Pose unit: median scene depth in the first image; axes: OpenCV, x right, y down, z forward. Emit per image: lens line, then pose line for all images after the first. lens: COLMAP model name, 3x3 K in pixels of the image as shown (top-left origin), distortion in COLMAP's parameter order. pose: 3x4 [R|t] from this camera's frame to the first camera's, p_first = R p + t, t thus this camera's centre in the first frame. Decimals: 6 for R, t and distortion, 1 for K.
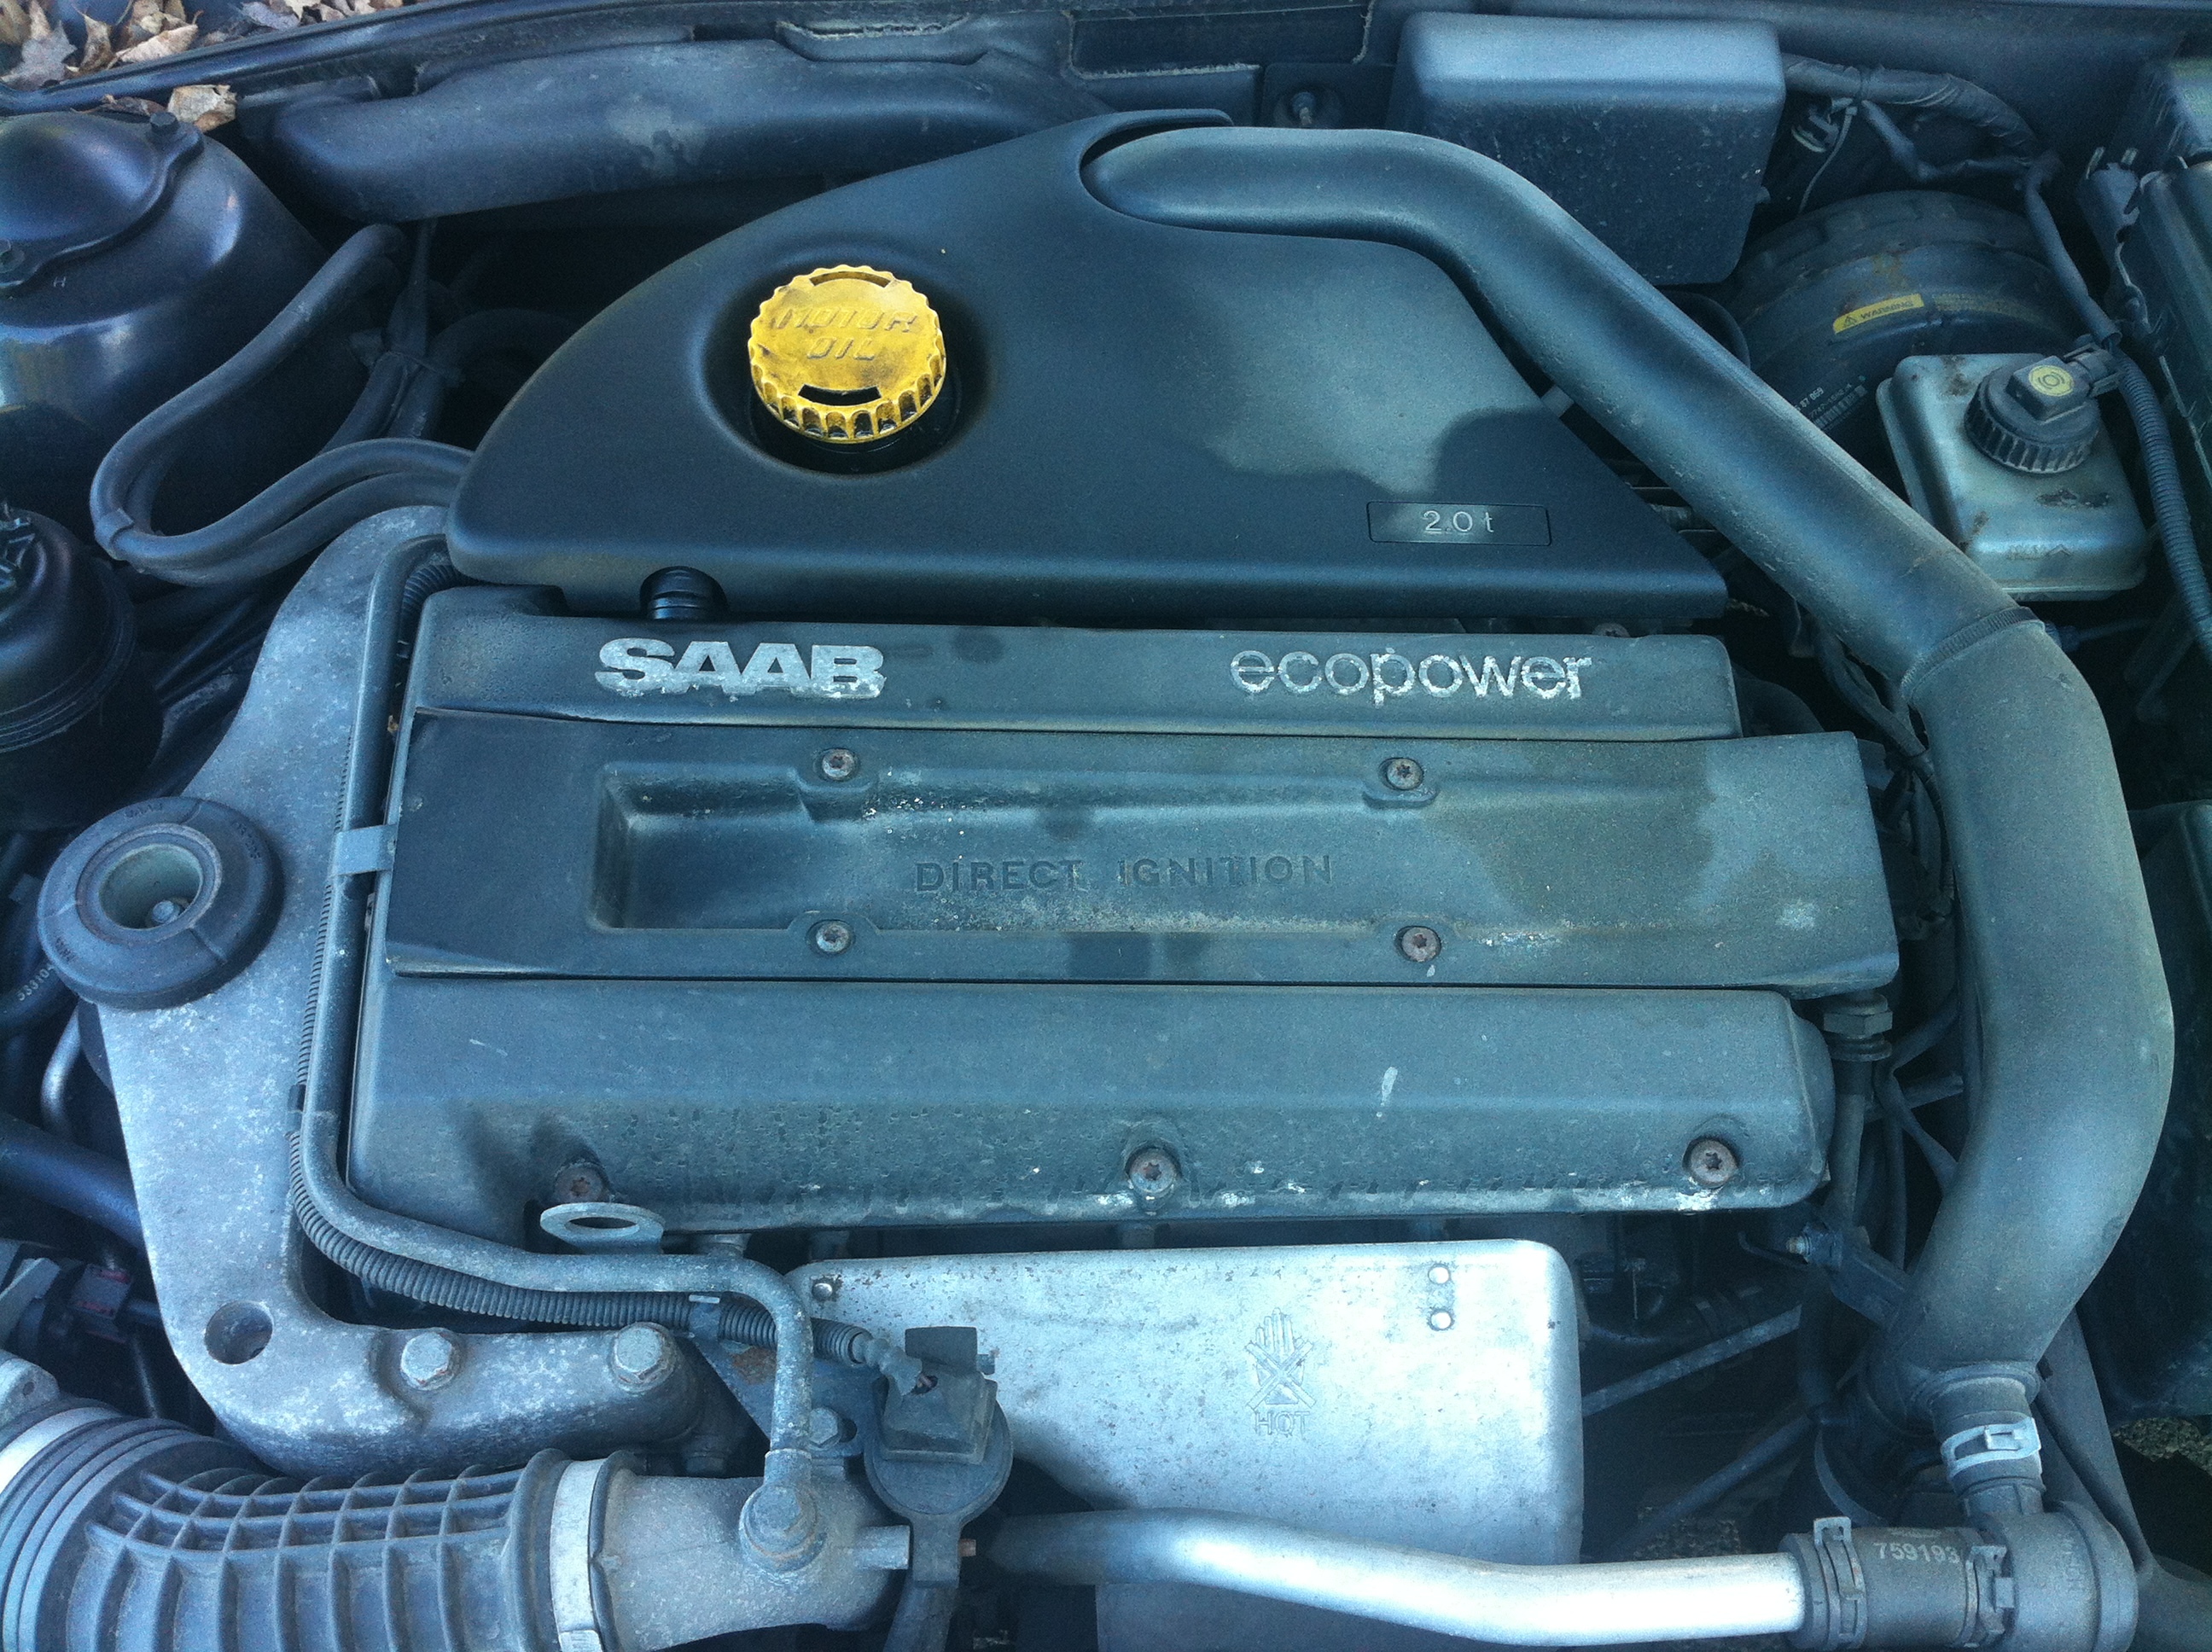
lens RADIAL K [[2199.1, 0, 1053.3], [0, 2199.1, 727.4], [0, 0, 1]] dist [-0.071328, 0.000000]
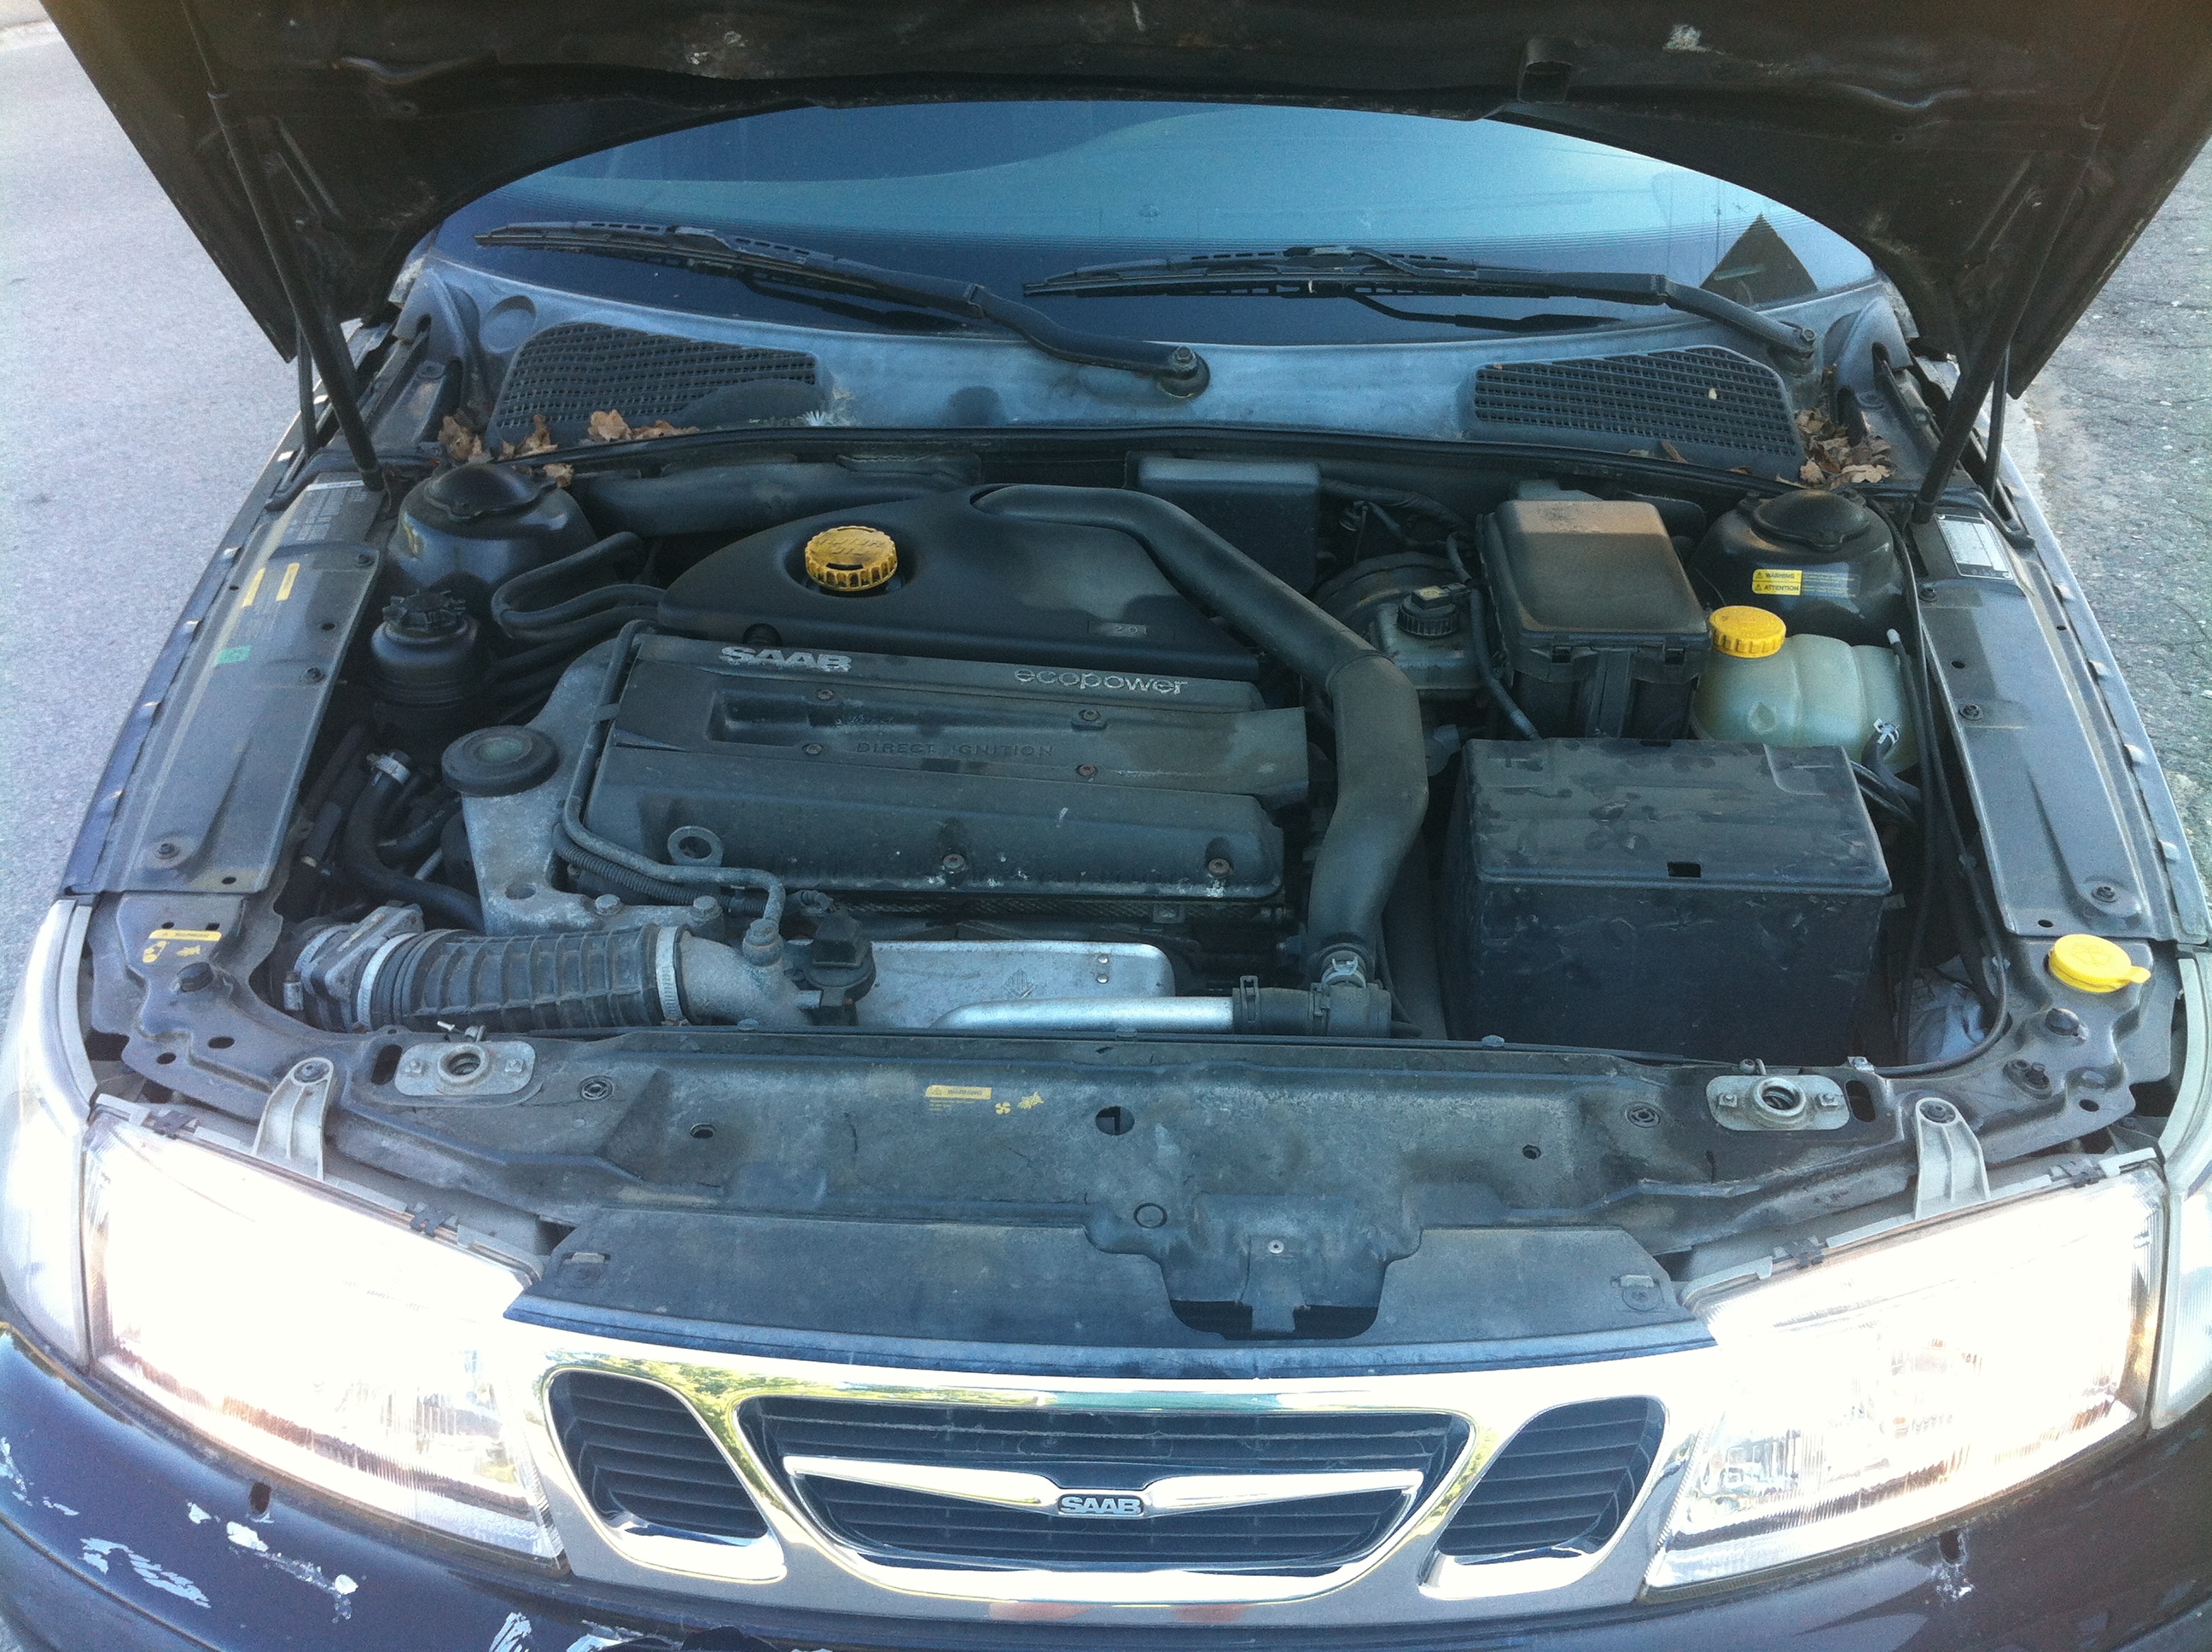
lens RADIAL K [[2199.1, 0, 1108.0], [0, 2199.1, 825.7], [0, 0, 1]] dist [-0.071328, 0.000000]
pose [[0.998804, 0.032629, -0.036410, 0.250151], [-0.044054, 0.923607, -0.380800, 0.900167], [0.021204, 0.381949, 0.923940, -0.898163]]
